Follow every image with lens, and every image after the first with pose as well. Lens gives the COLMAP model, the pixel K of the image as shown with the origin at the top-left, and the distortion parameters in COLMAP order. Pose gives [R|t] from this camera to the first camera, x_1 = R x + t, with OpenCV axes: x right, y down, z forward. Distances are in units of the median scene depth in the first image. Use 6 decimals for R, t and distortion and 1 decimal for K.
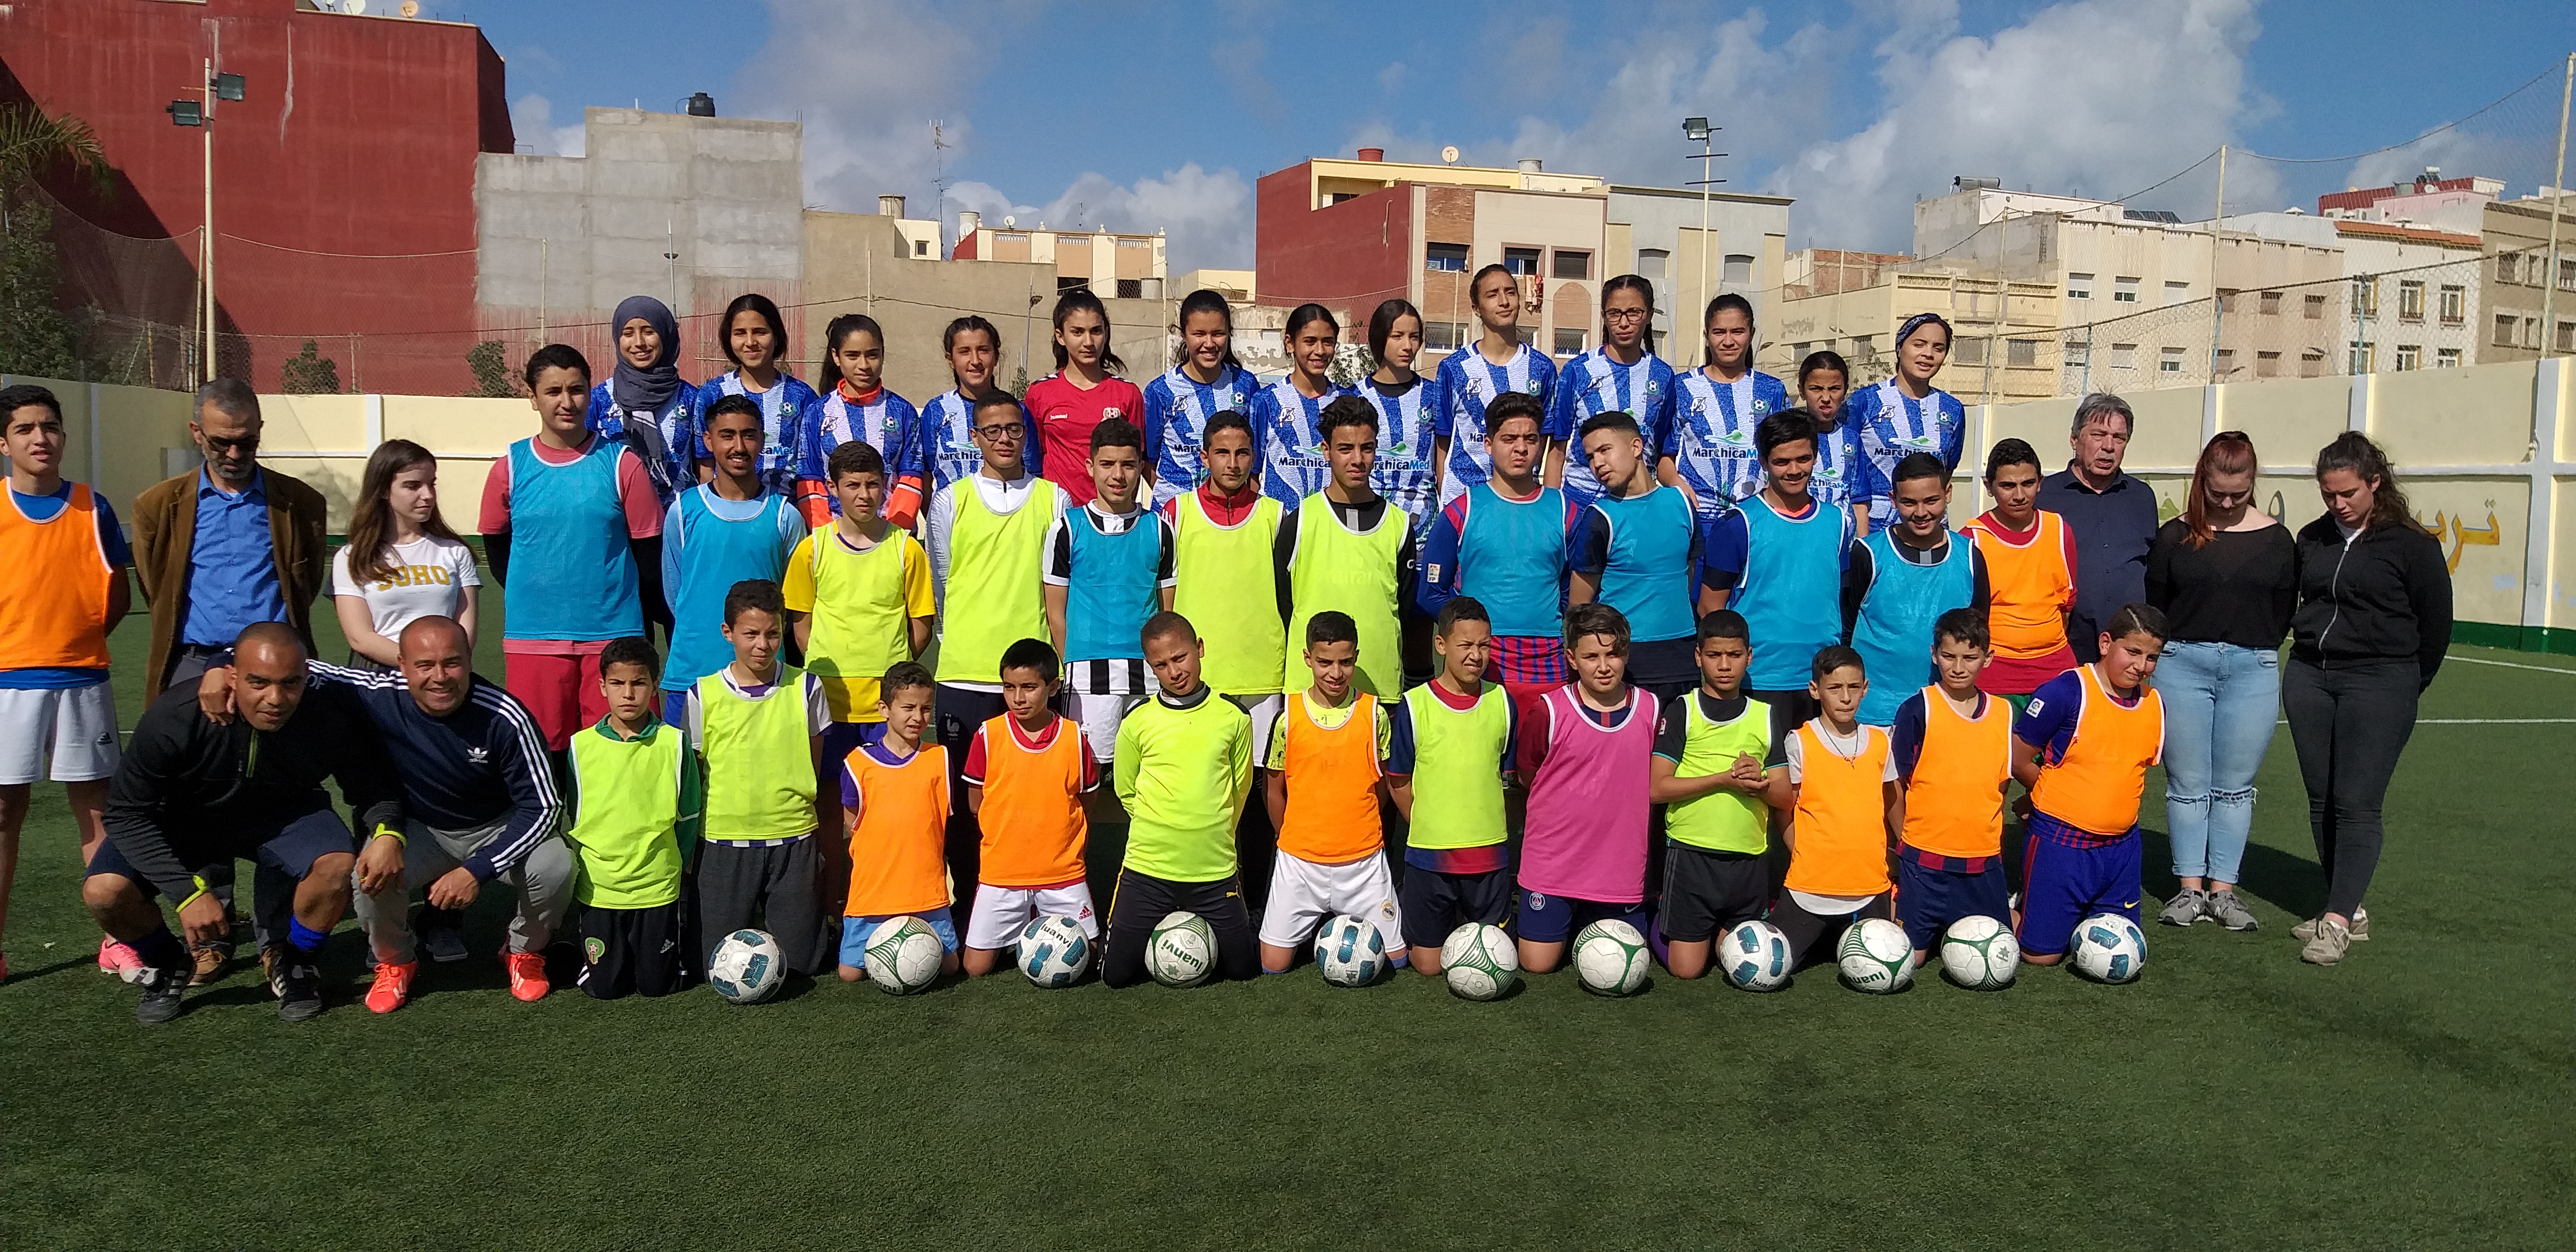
lens RADIAL K [[1975.4, 0, 1276.0], [0, 1975.4, 634.7], [0, 0, 1]] dist [0.058364, -0.117816]
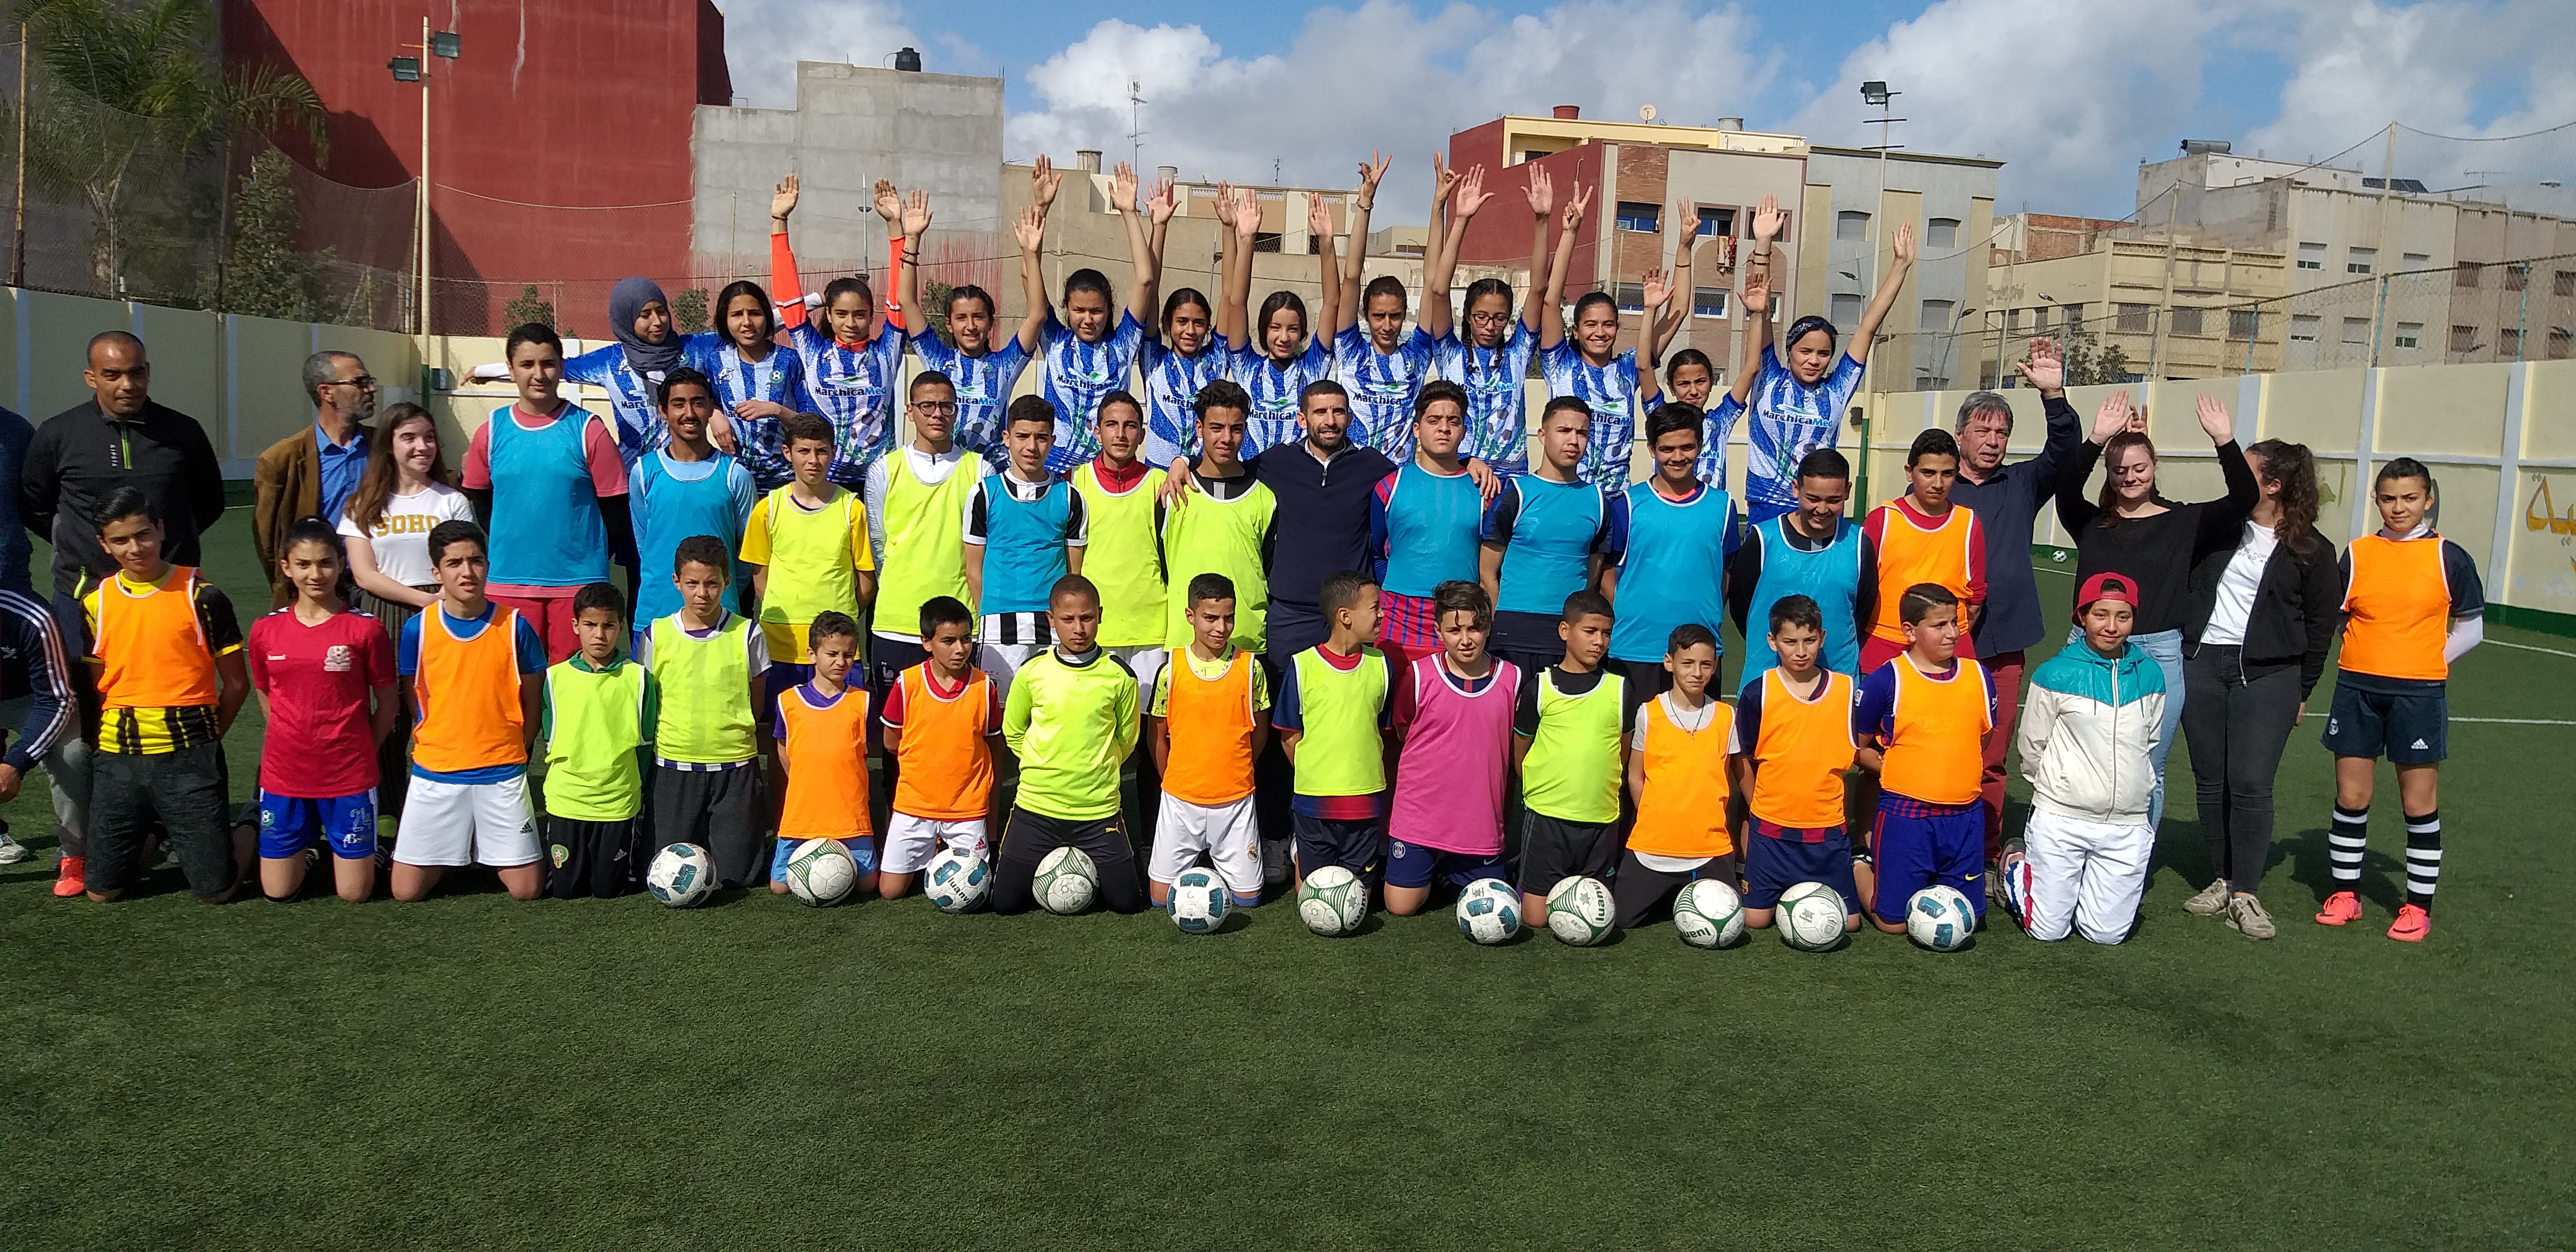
lens RADIAL K [[1975.4, 0, 1276.0], [0, 1975.4, 634.7], [0, 0, 1]] dist [0.058364, -0.117816]
pose [[0.994562, 0.033399, -0.098642, 0.164267], [-0.031214, 0.999234, 0.023614, -0.007248], [0.099355, -0.020407, 0.994843, -0.085539]]
